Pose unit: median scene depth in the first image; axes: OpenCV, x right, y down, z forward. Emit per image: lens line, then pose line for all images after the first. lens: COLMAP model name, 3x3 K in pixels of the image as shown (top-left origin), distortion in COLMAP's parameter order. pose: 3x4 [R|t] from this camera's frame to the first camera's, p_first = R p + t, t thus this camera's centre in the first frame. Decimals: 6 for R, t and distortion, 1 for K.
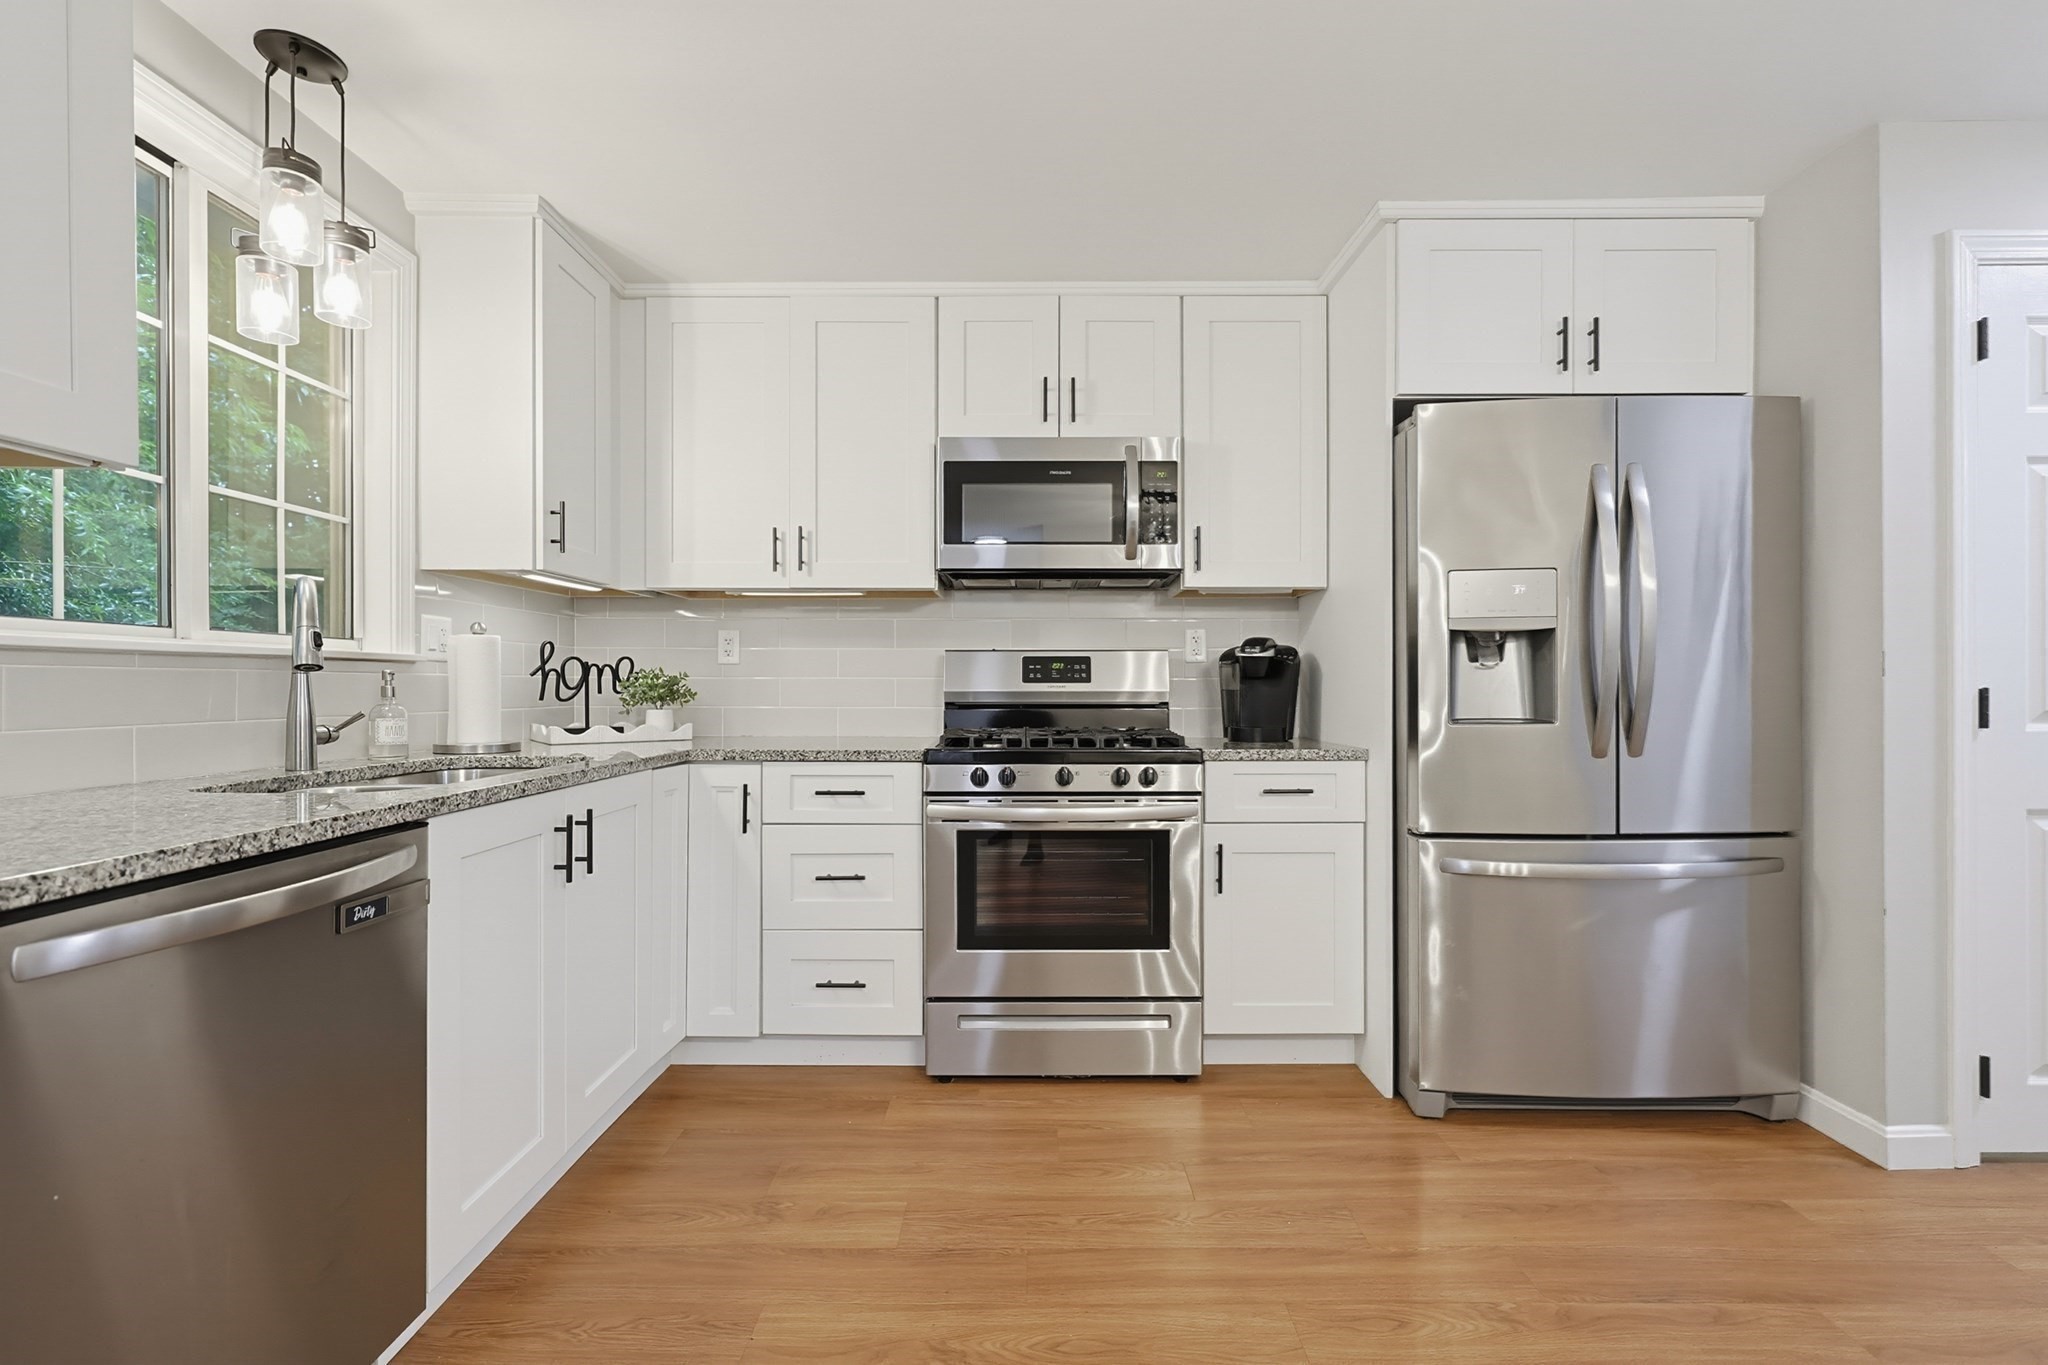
lens RADIAL K [[881.2, 0, 1032.8], [0, 881.2, 685.3], [0, 0, 1]] dist [-0.000701, 0.000250]
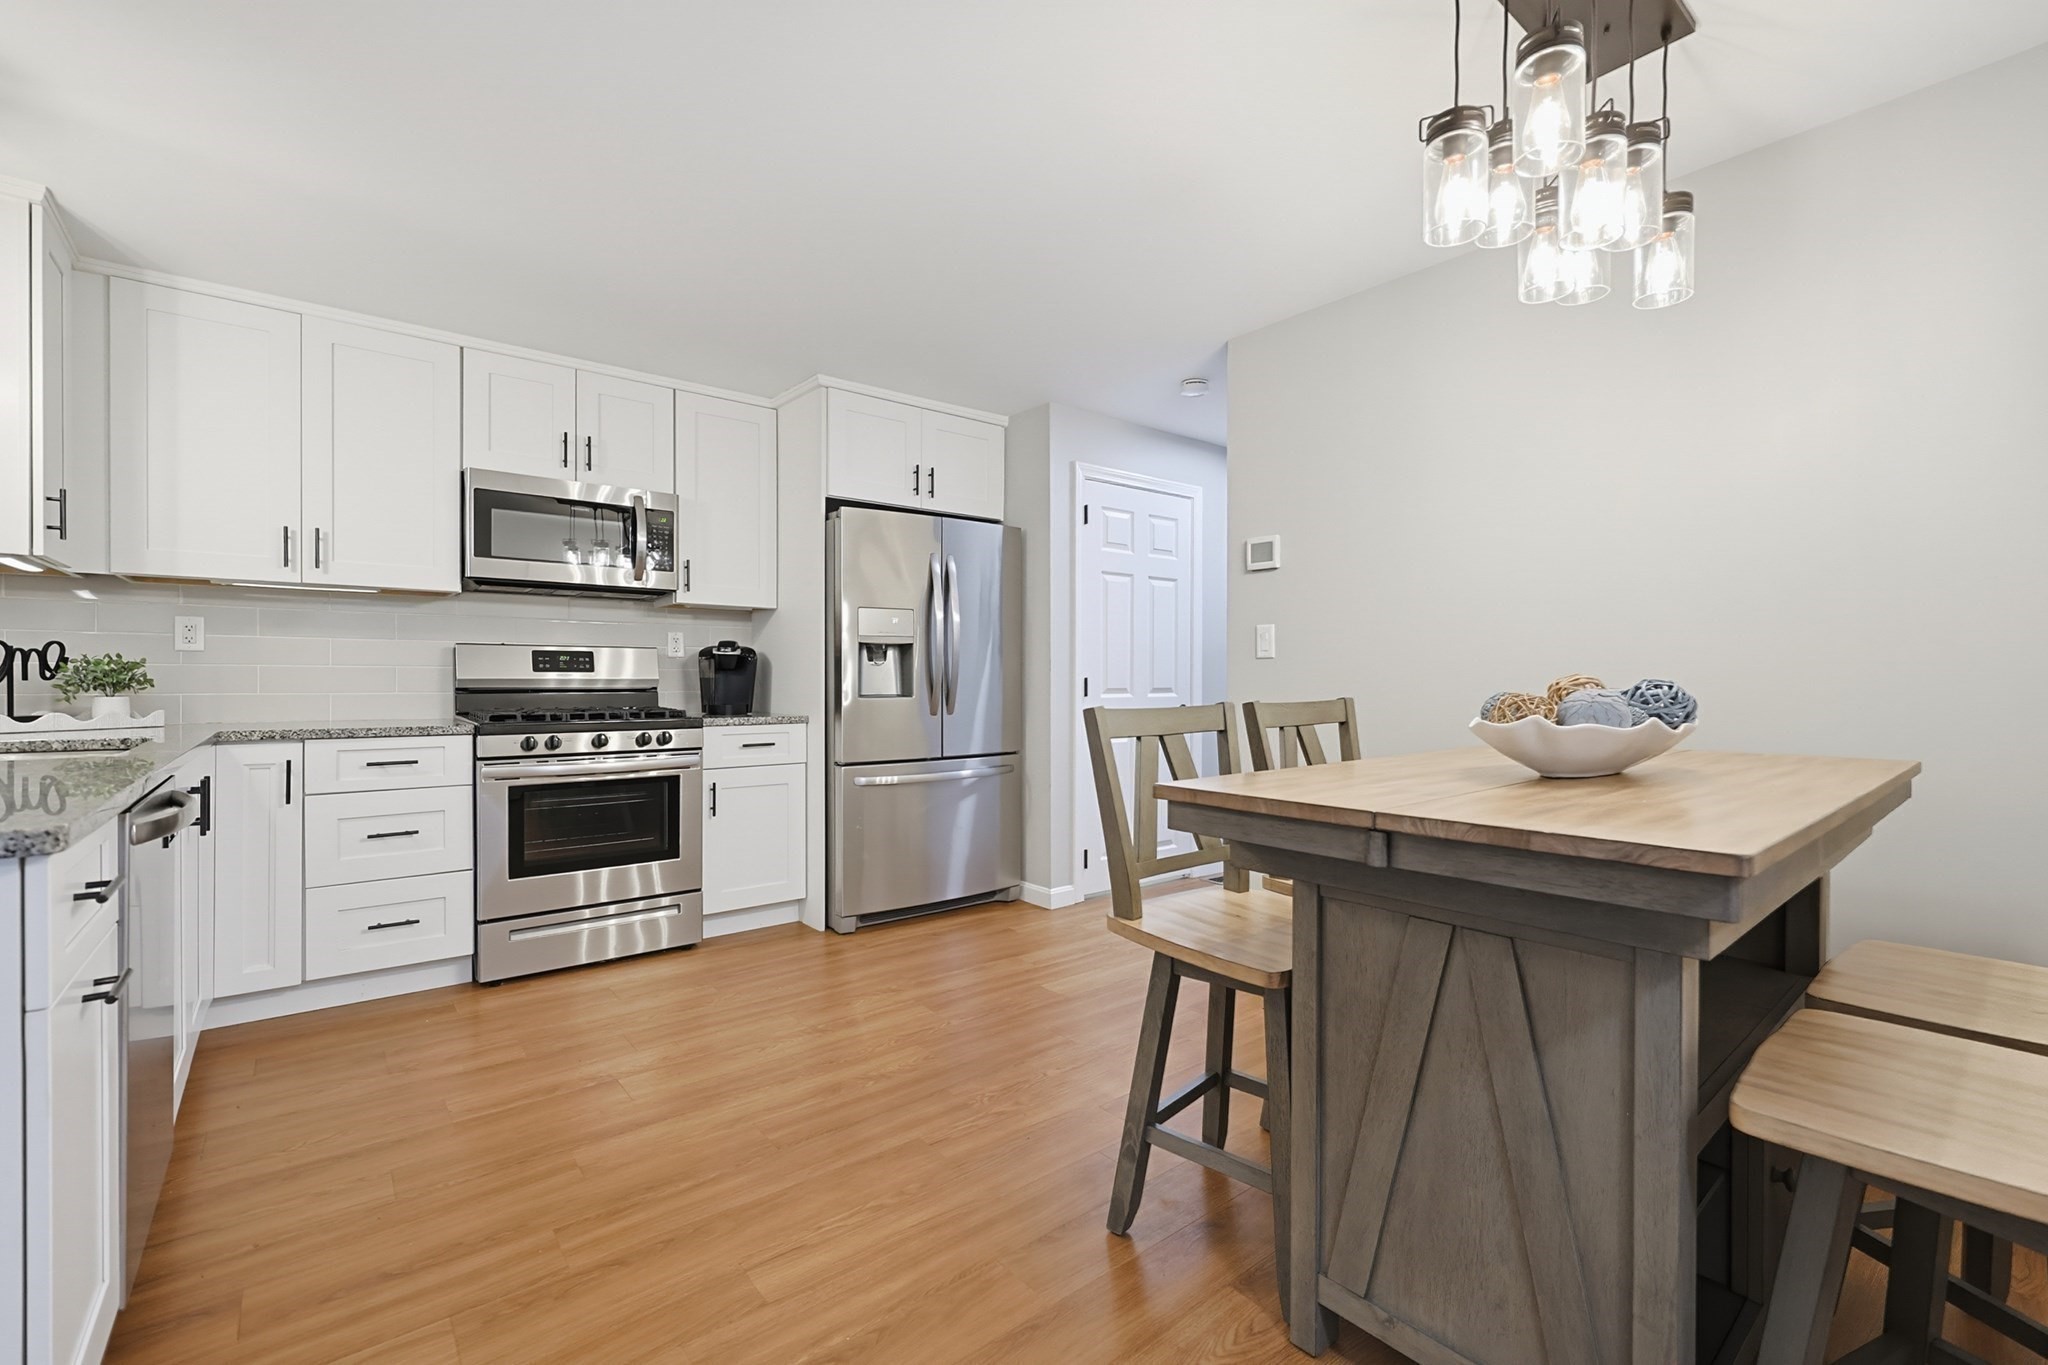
lens RADIAL K [[881.2, 0, 1039.9], [0, 881.2, 680.3], [0, 0, 1]] dist [-0.000701, 0.000250]
pose [[0.770142, 0.000574, 0.637873, -0.307624], [-0.002980, 0.999992, 0.002699, 0.004343], [-0.637866, -0.003979, 0.770137, -0.478150]]
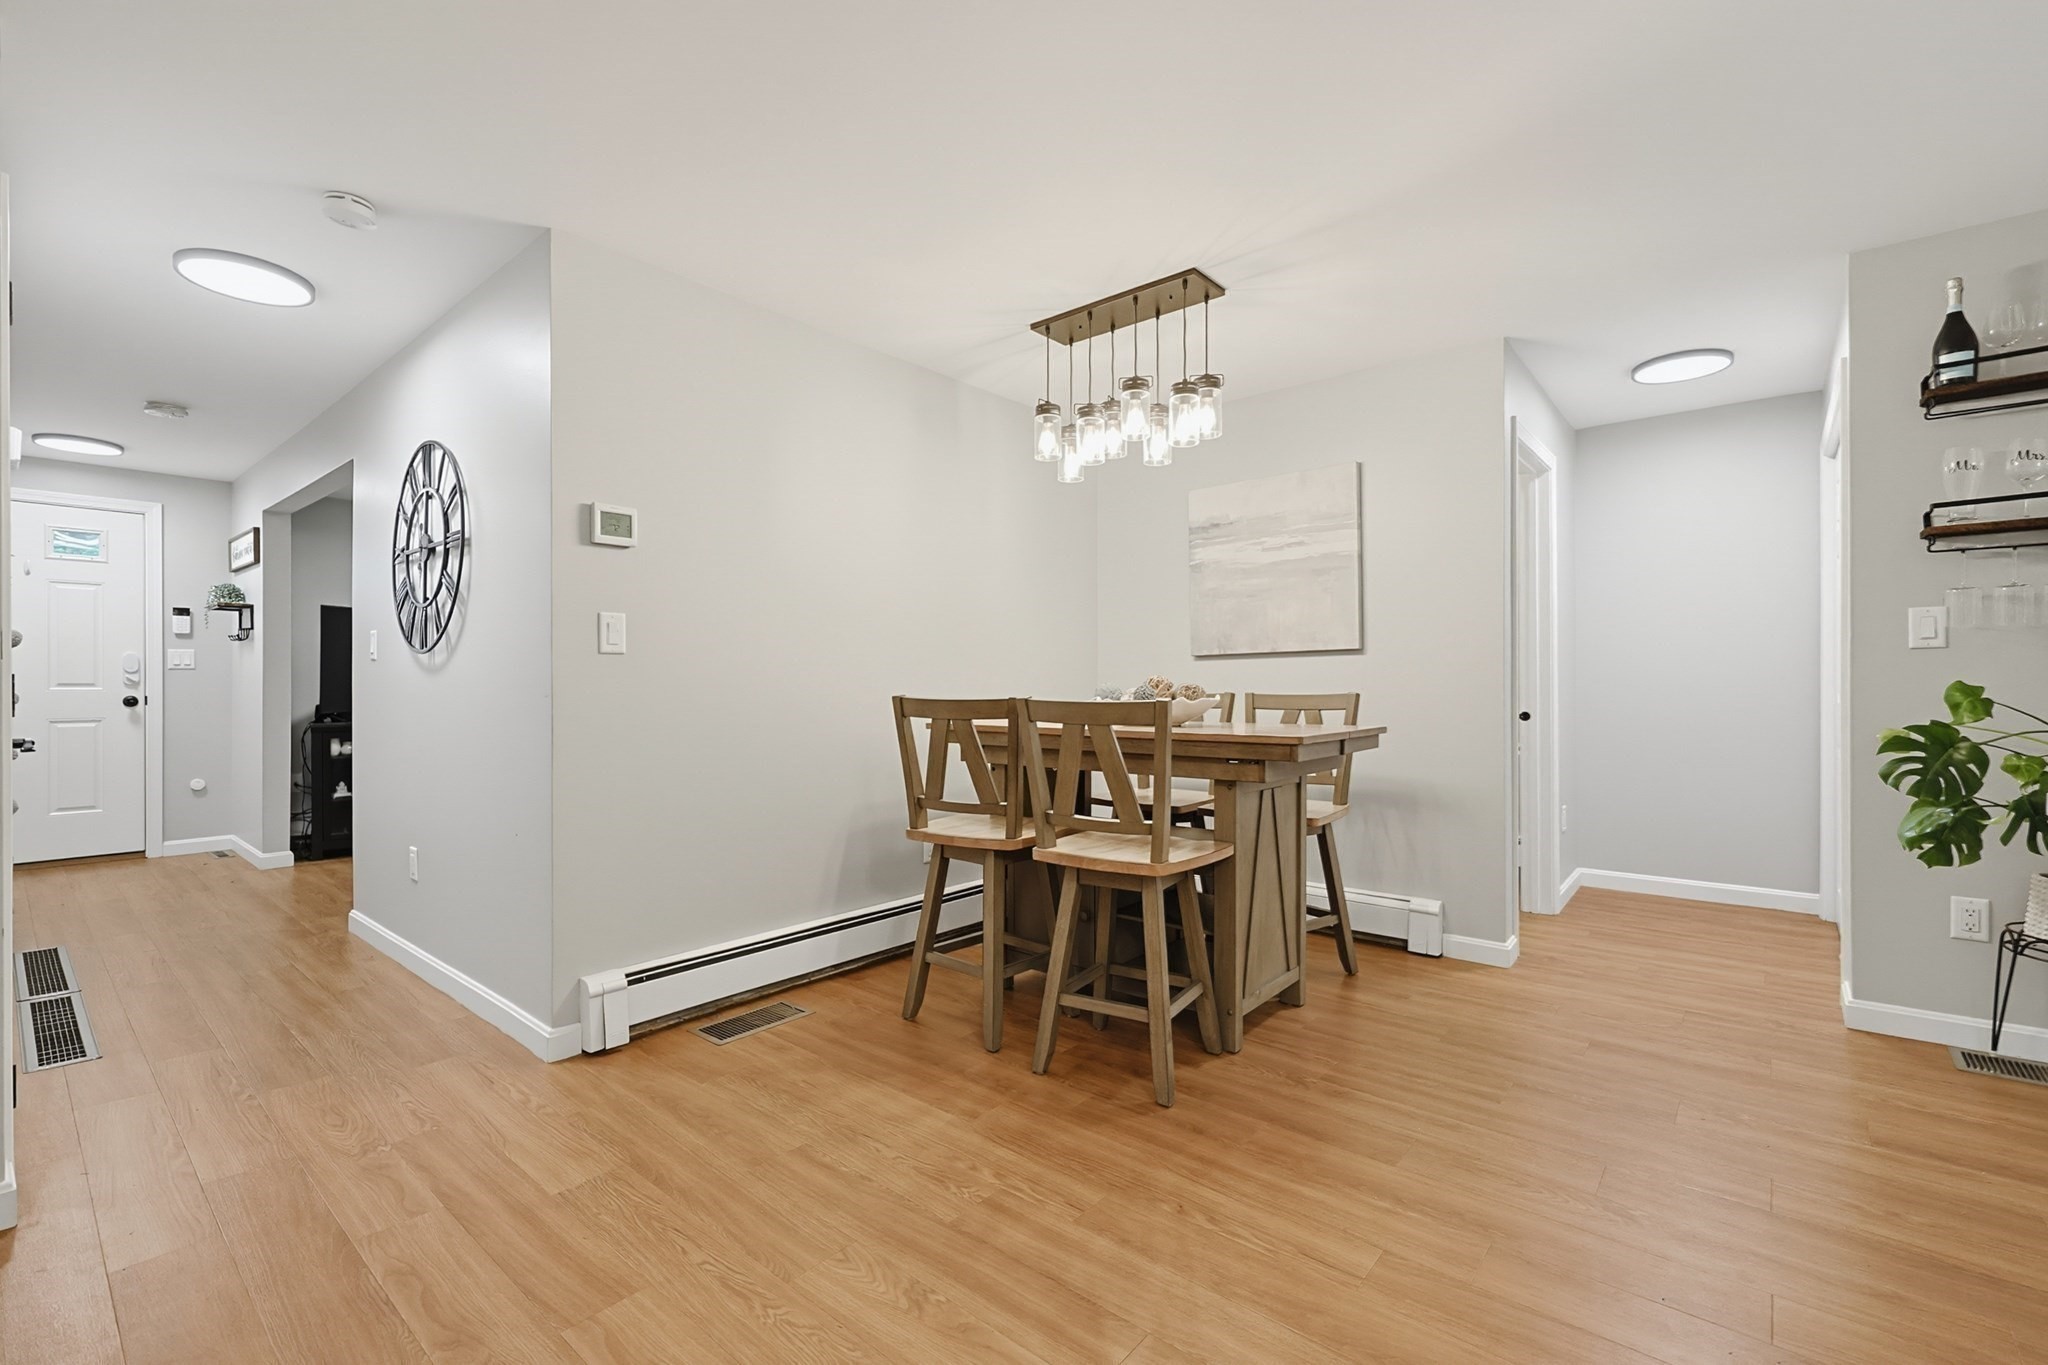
lens RADIAL K [[881.2, 0, 1024.7], [0, 881.2, 674.2], [0, 0, 1]] dist [-0.000701, 0.000250]
pose [[-0.752399, 0.006120, 0.658679, -0.299517], [0.000714, 0.999964, -0.008475, 0.009060], [-0.658707, -0.005906, -0.752376, 0.848184]]
